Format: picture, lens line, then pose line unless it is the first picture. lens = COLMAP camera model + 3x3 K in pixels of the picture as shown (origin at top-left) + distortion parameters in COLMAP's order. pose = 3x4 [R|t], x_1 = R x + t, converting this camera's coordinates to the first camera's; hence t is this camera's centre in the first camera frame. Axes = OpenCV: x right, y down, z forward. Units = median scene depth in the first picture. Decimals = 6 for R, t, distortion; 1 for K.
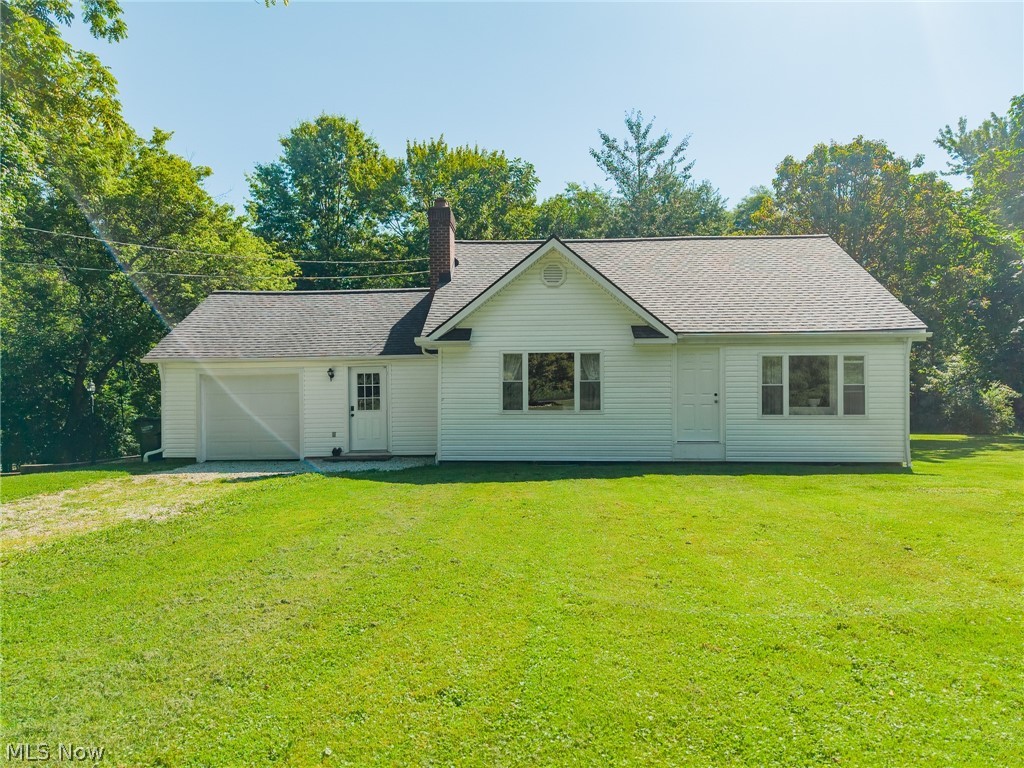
lens RADIAL K [[704.0, 0, 510.0], [0, 704.0, 382.2], [0, 0, 1]] dist [0.007282, -0.003081]
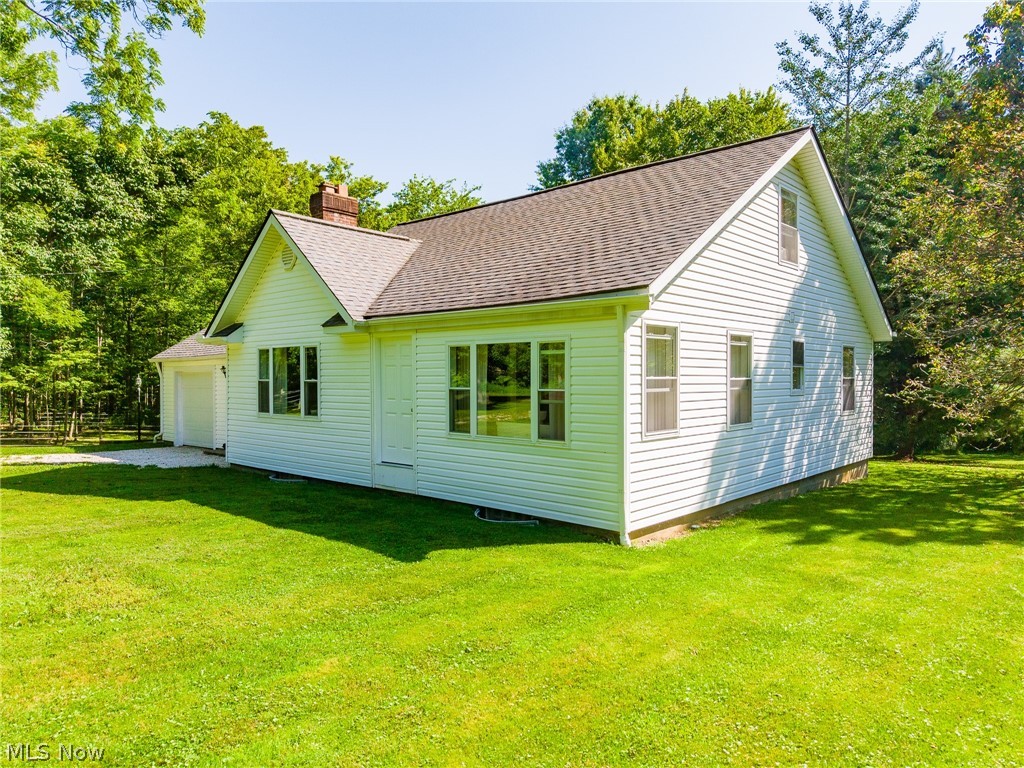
lens RADIAL K [[704.0, 0, 508.7], [0, 704.0, 386.3], [0, 0, 1]] dist [0.007282, -0.003081]
pose [[0.766316, 0.013444, -0.642323, 0.826297], [0.000901, 0.999758, 0.022001, -0.012979], [0.642463, -0.017439, 0.766118, 0.513685]]
